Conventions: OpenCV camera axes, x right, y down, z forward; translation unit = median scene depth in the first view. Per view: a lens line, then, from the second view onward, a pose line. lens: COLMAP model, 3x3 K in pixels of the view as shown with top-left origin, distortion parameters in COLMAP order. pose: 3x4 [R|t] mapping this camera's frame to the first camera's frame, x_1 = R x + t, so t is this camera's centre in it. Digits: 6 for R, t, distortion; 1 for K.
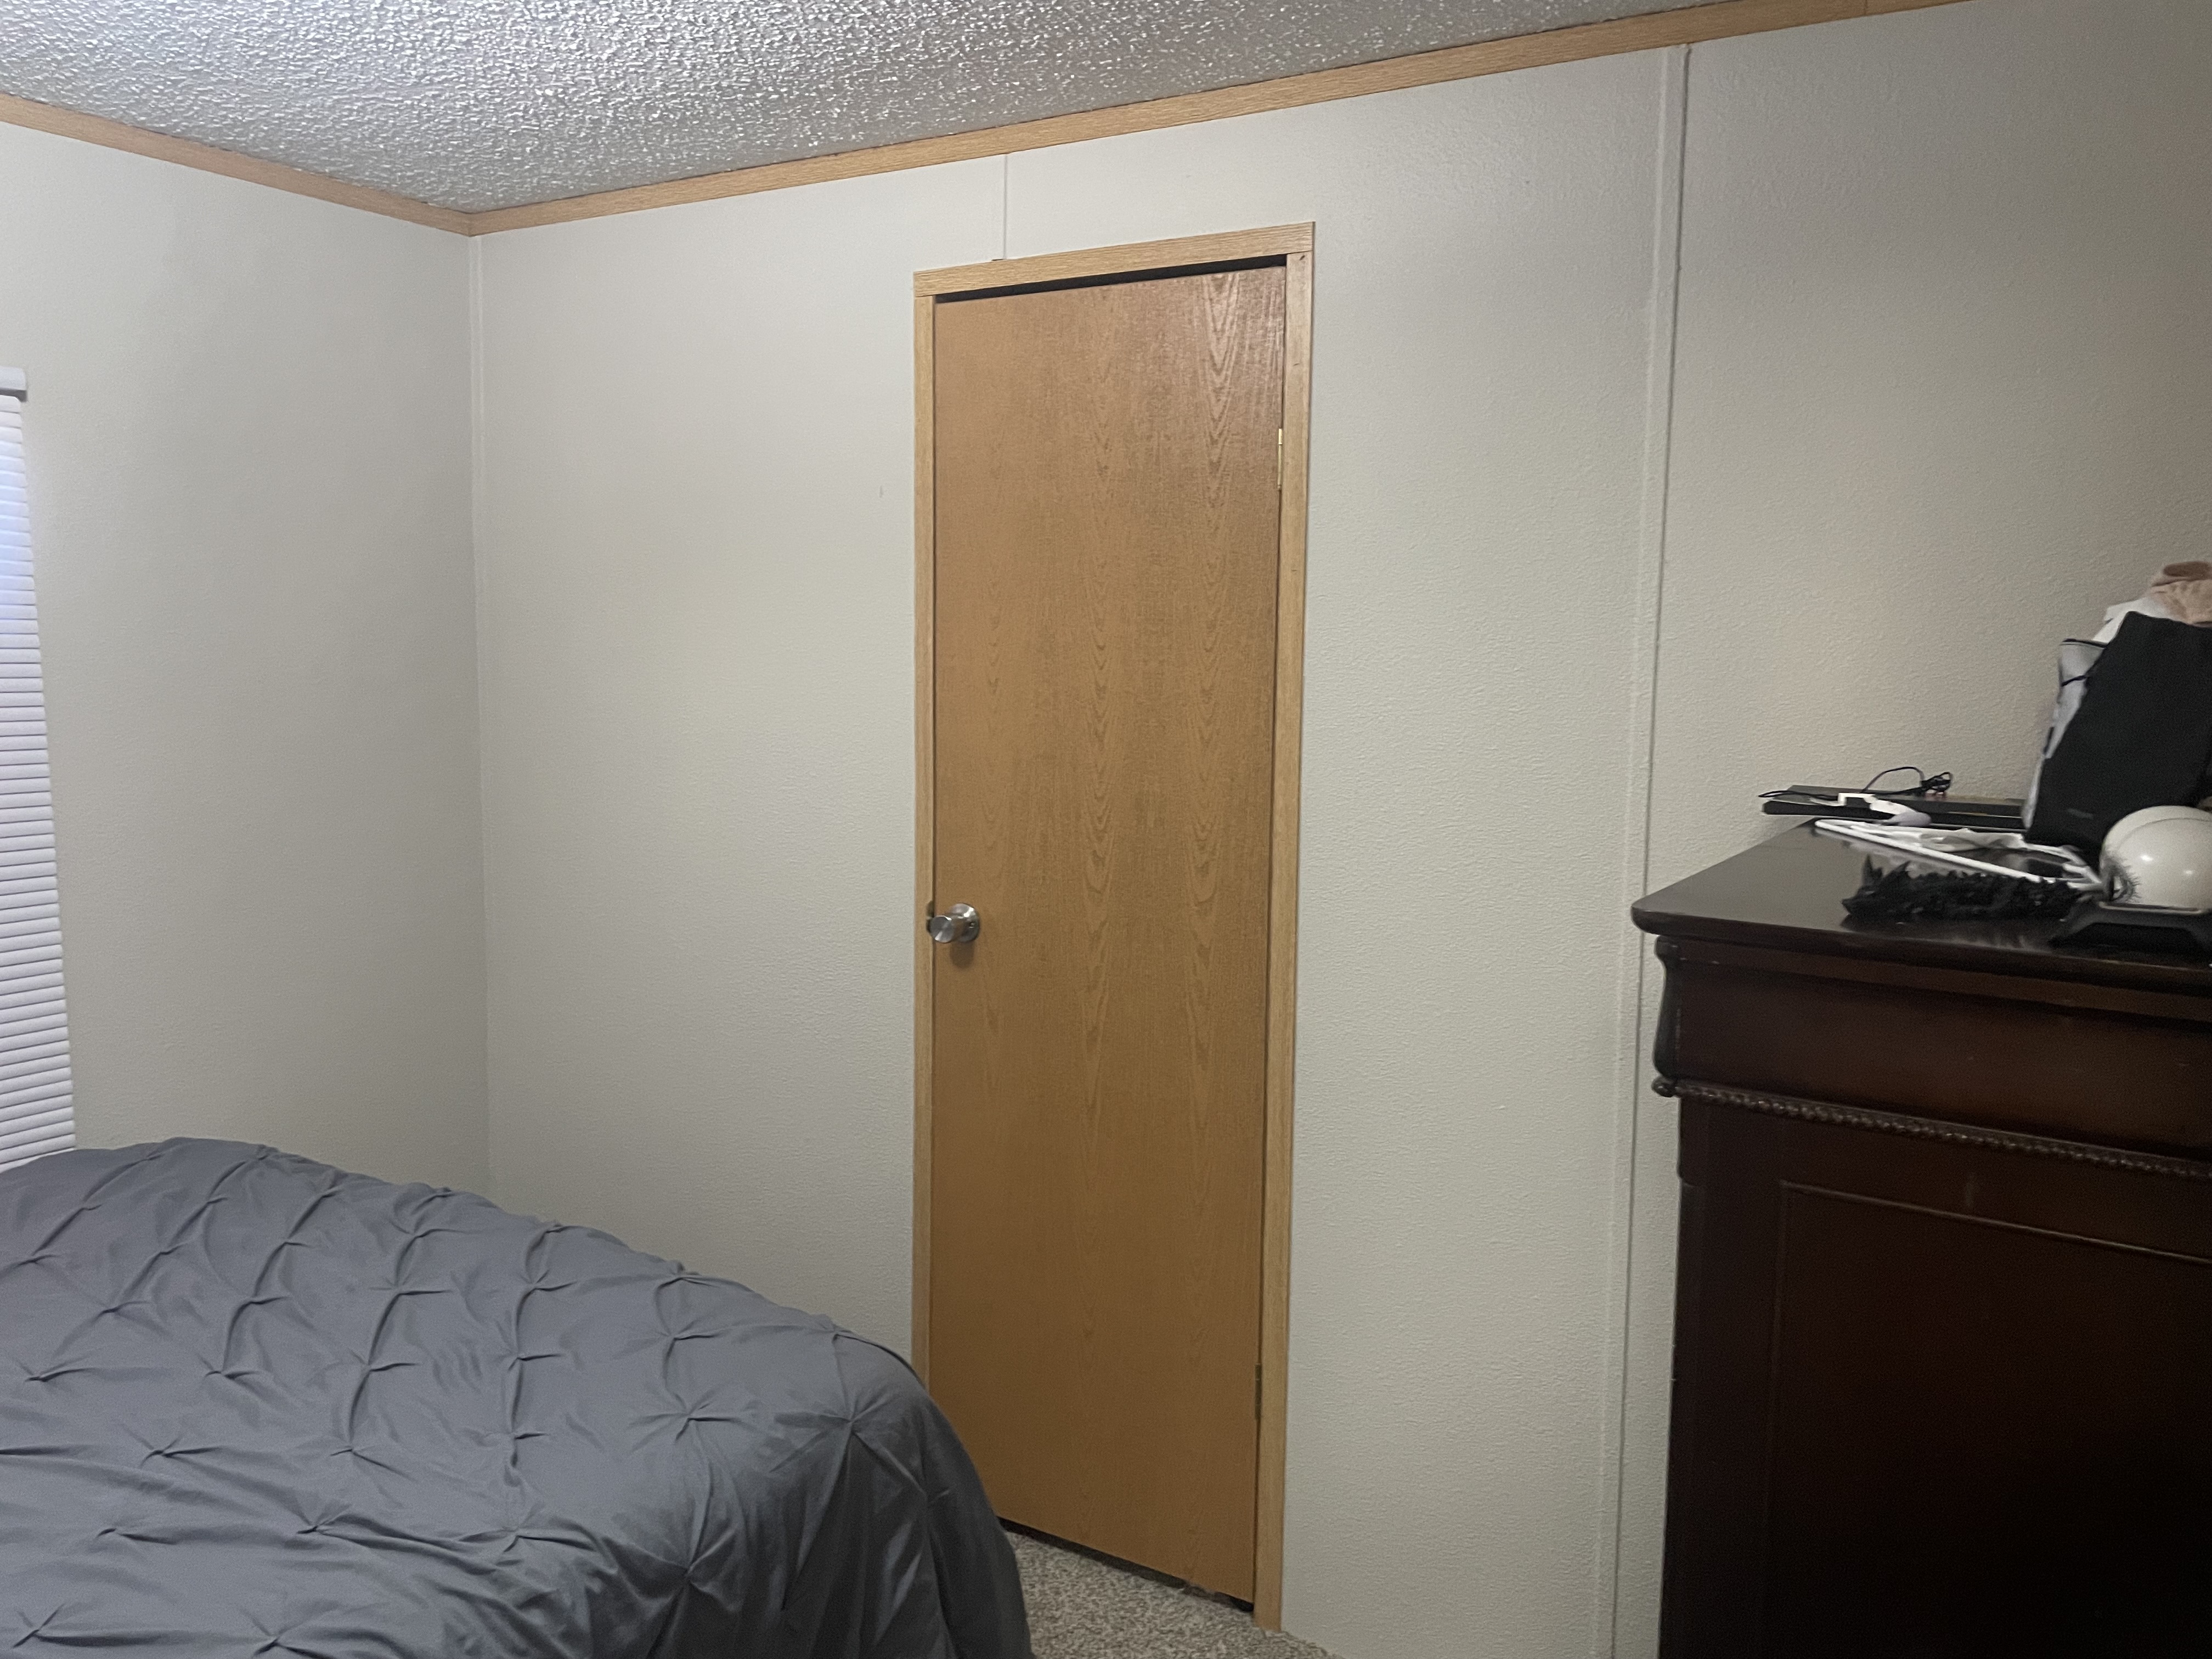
lens RADIAL K [[1657.4, 0, 1114.5], [0, 1657.4, 823.3], [0, 0, 1]] dist [0.038515, -0.002625]
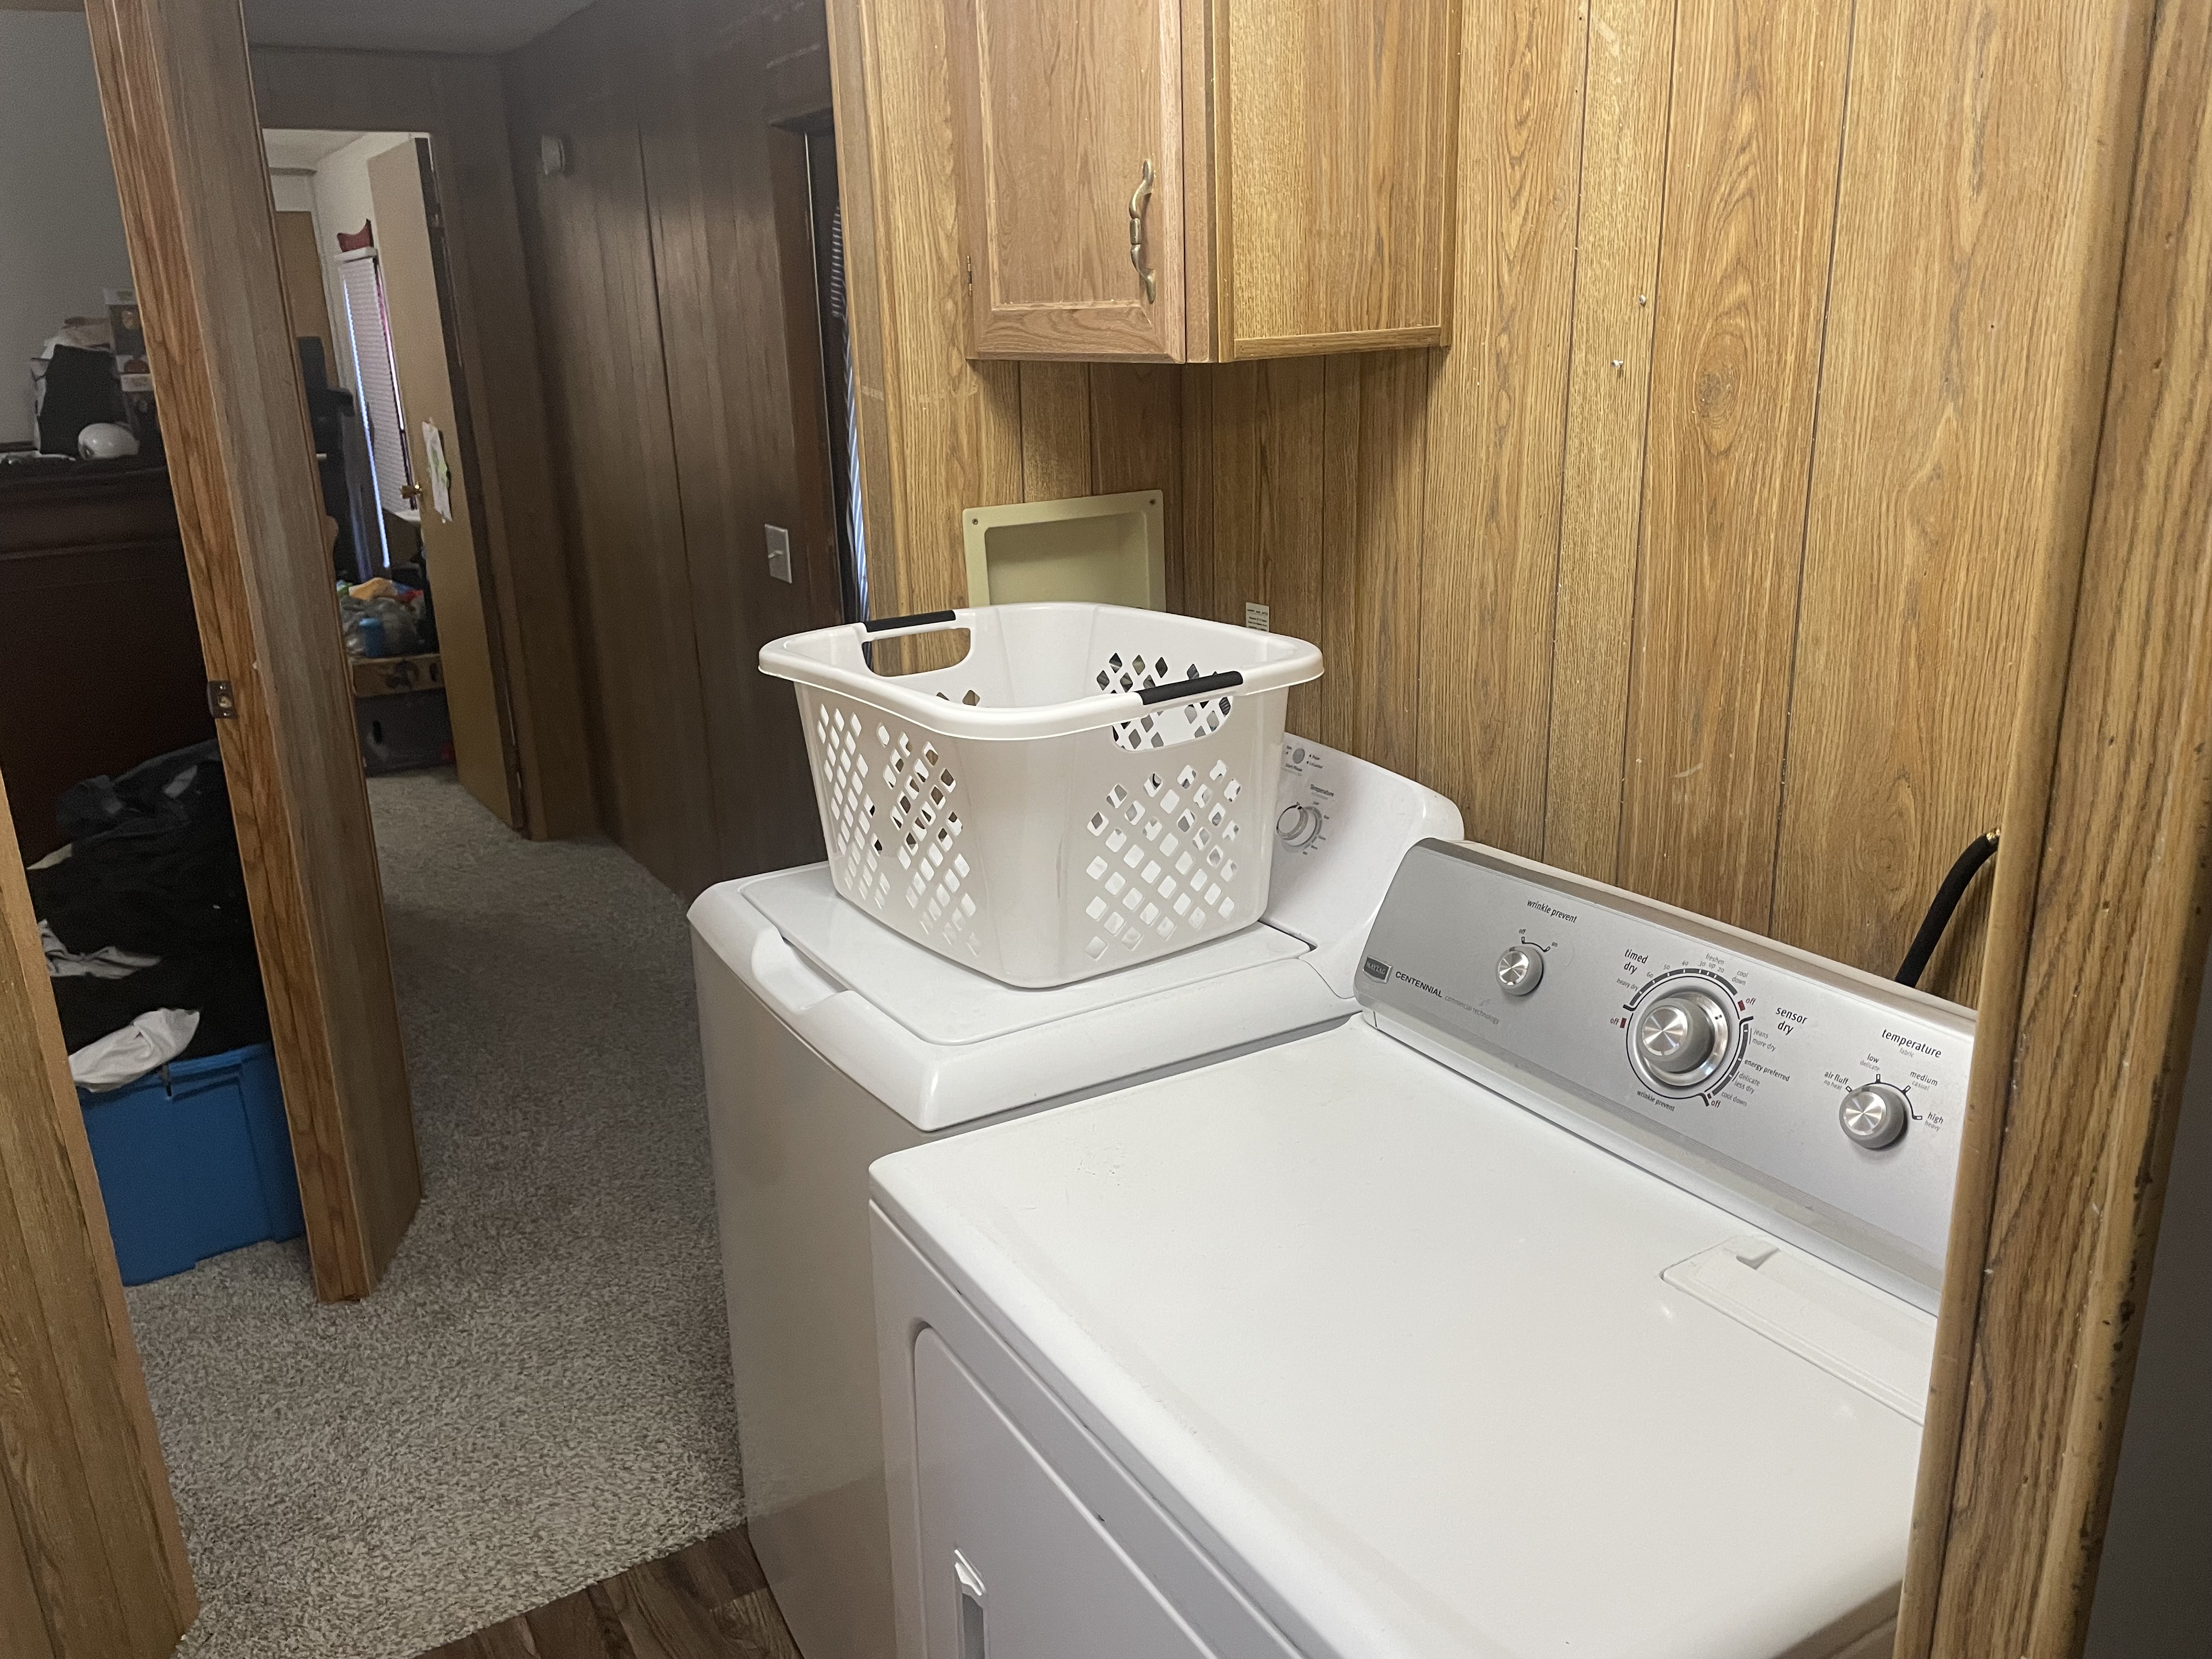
lens RADIAL K [[1657.4, 0, 1114.5], [0, 1657.4, 823.3], [0, 0, 1]] dist [0.038515, -0.002625]
pose [[0.458791, -0.285228, 0.841520, -0.785031], [0.137765, 0.958459, 0.249755, 0.113331], [-0.877799, 0.001347, 0.479027, -1.254007]]
